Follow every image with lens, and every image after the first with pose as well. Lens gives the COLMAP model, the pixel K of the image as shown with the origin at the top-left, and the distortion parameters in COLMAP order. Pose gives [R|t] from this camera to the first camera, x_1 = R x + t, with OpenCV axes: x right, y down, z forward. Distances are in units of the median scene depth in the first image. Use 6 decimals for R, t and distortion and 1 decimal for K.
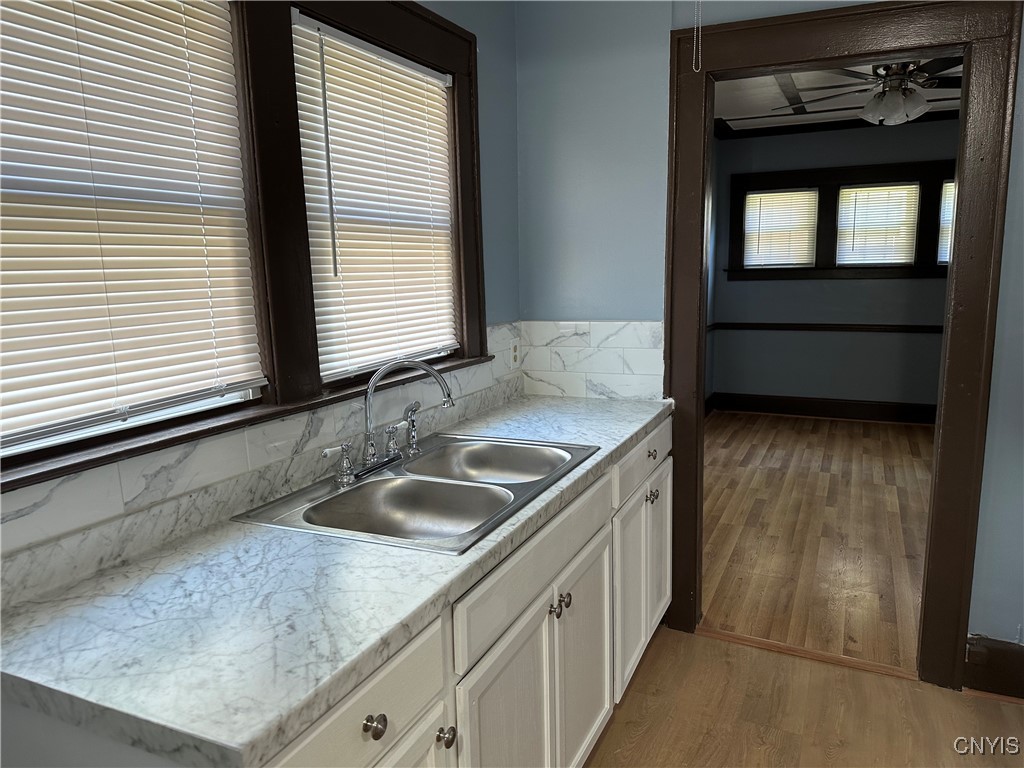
lens RADIAL K [[770.4, 0, 515.0], [0, 770.4, 382.1], [0, 0, 1]] dist [0.069051, -0.008648]
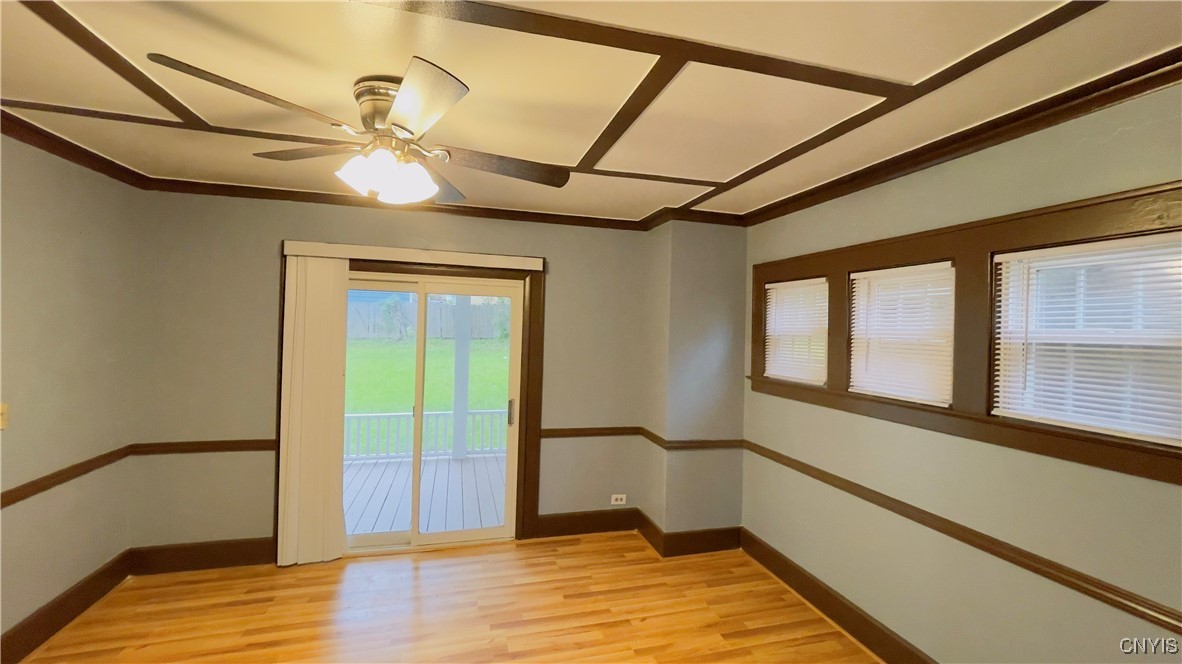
lens RADIAL K [[485.7, 0, 597.0], [0, 485.7, 339.2], [0, 0, 1]] dist [-0.001026, -0.000108]
pose [[0.646704, 0.053620, -0.760854, 1.011777], [-0.152841, 0.986404, -0.060395, -0.235220], [0.747270, 0.155348, 0.646107, 0.998625]]
